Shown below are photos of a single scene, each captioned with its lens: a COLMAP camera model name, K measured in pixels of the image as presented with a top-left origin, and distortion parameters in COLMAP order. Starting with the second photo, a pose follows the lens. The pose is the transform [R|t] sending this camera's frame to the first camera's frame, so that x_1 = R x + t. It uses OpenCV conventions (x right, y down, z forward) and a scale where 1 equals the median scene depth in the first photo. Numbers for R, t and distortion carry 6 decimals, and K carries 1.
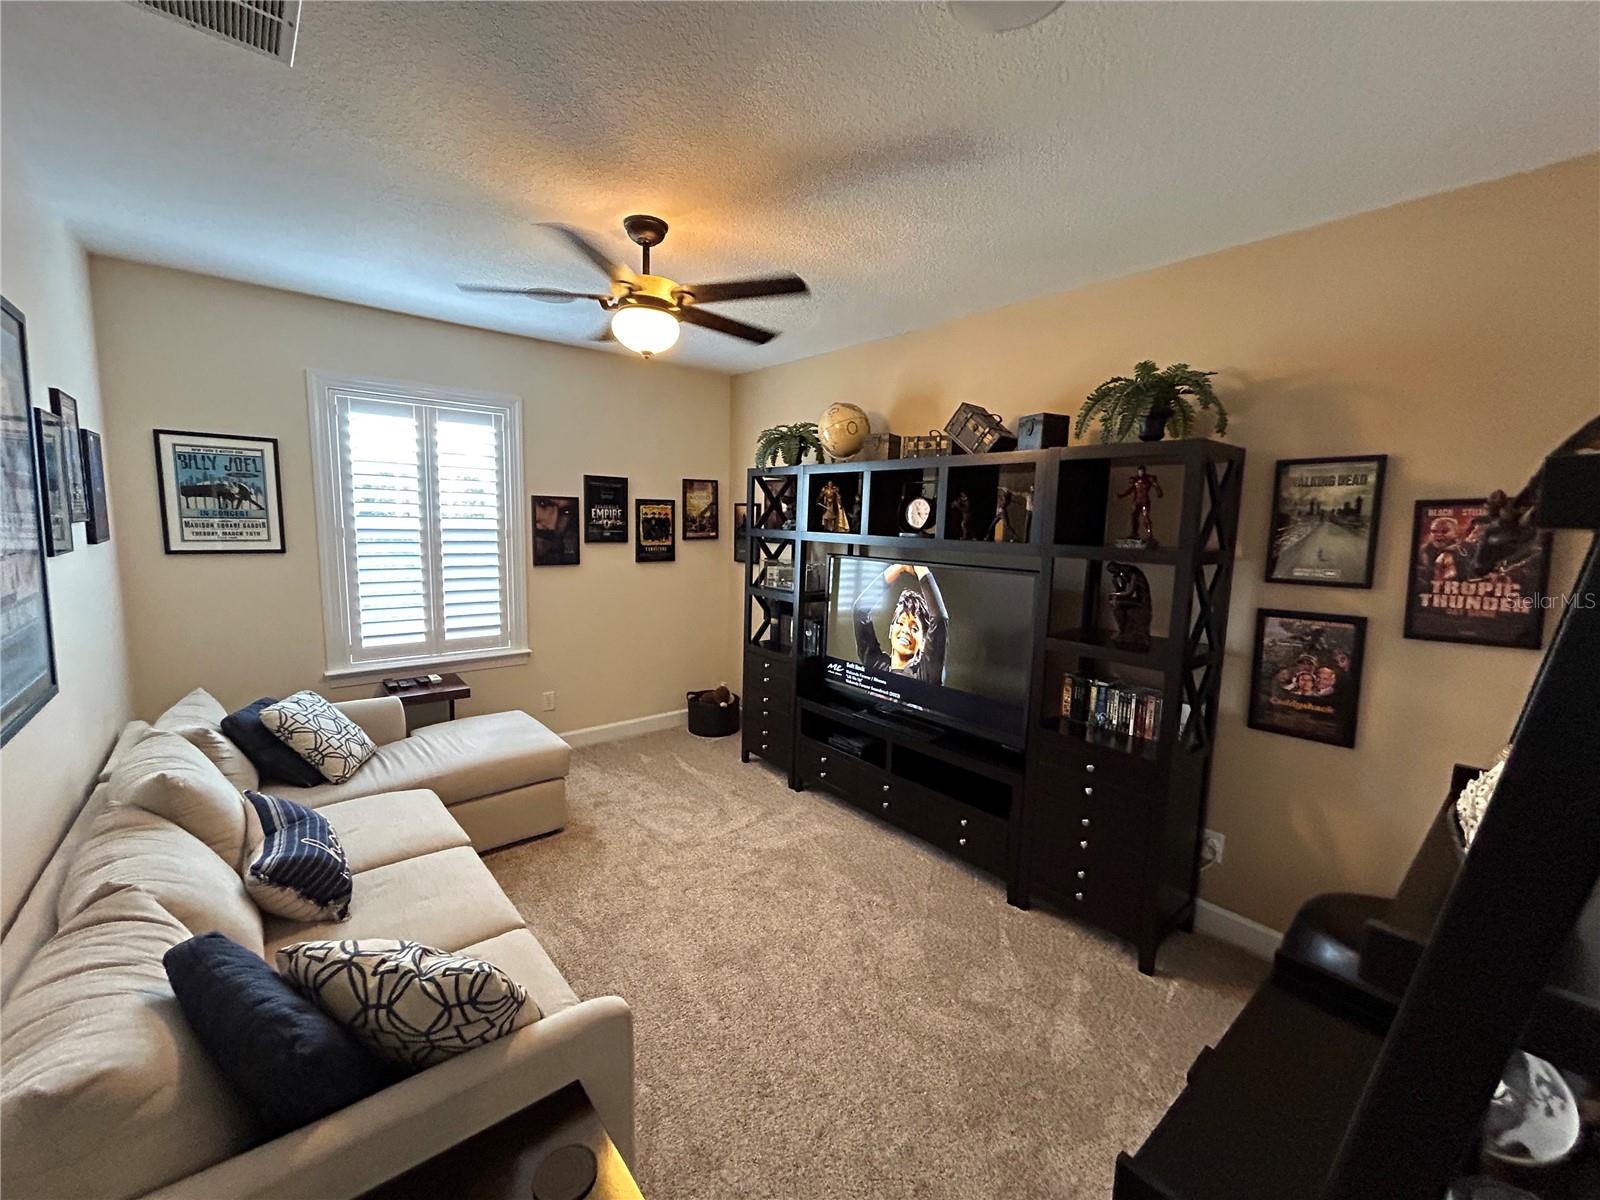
lens RADIAL K [[647.2, 0, 796.7], [0, 647.2, 594.7], [0, 0, 1]] dist [0.003919, -0.000537]
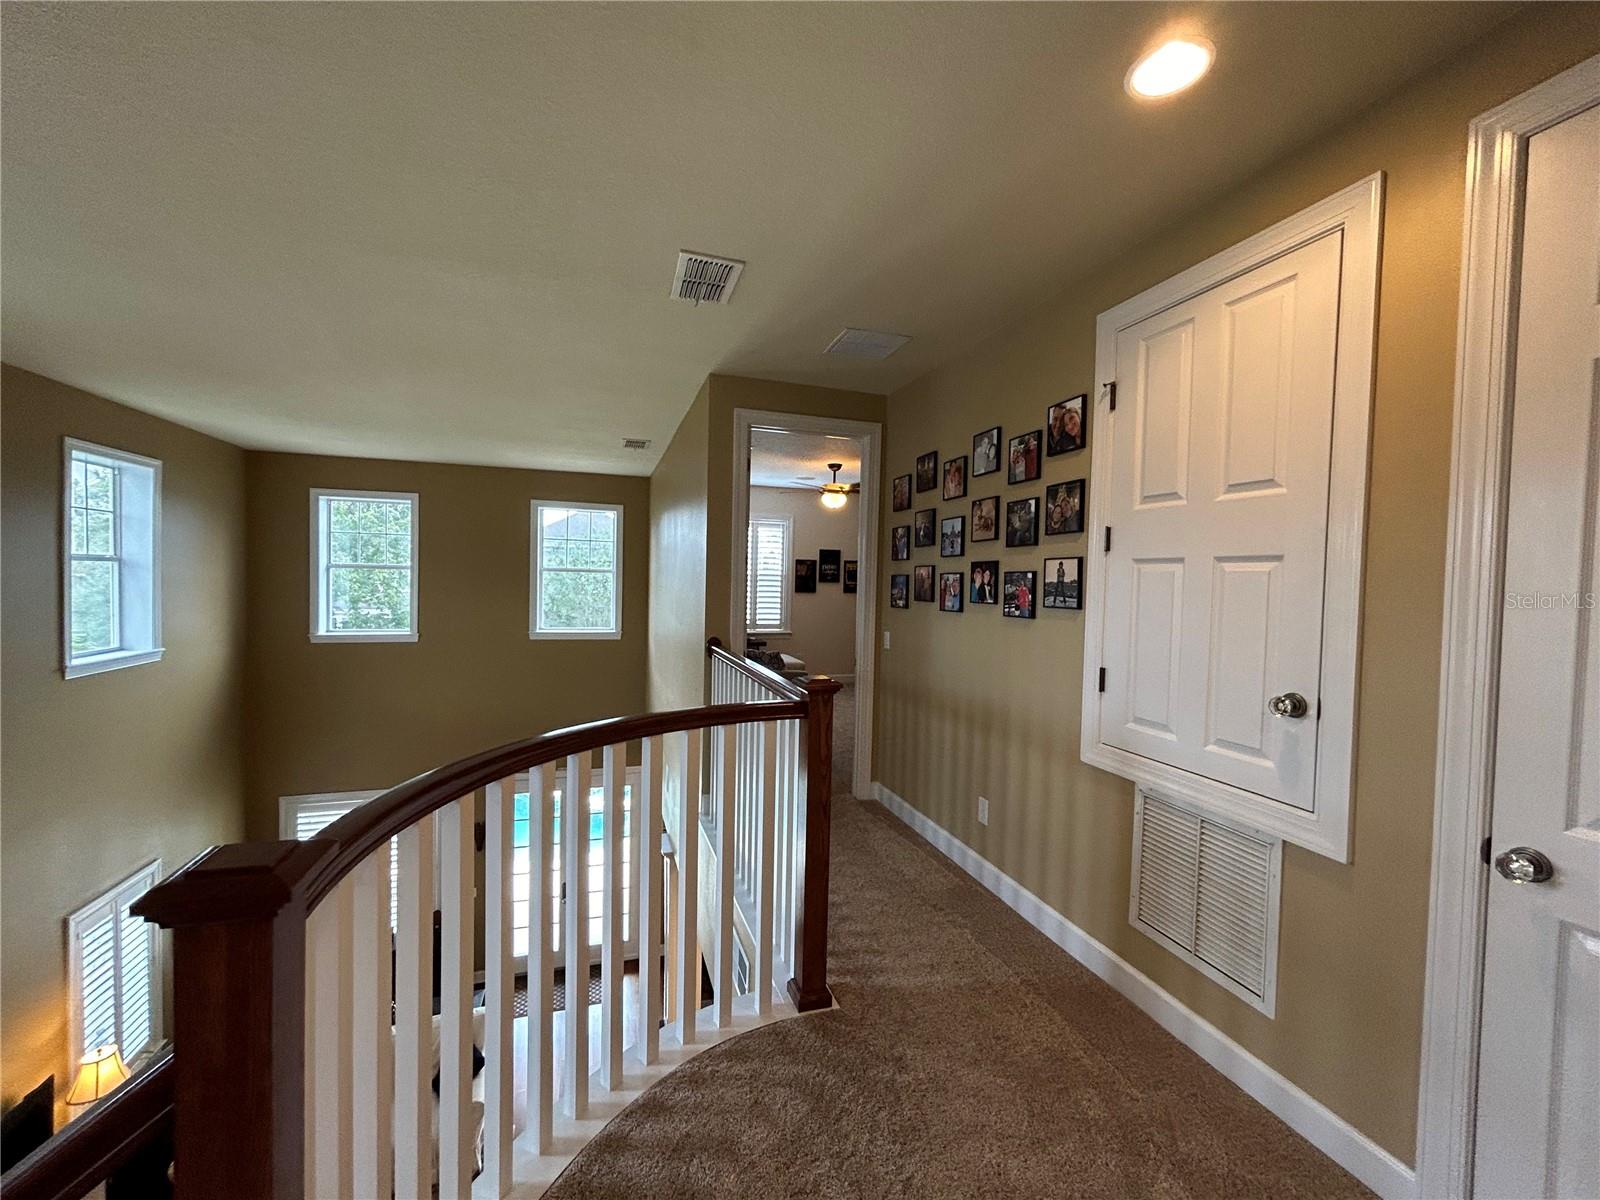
lens RADIAL K [[647.2, 0, 803.0], [0, 647.2, 594.3], [0, 0, 1]] dist [0.003919, -0.000537]
pose [[0.926157, 0.008691, -0.377037, 0.417103], [-0.045526, 0.995000, -0.088895, 0.149309], [0.374379, 0.099496, 0.921922, -0.945488]]
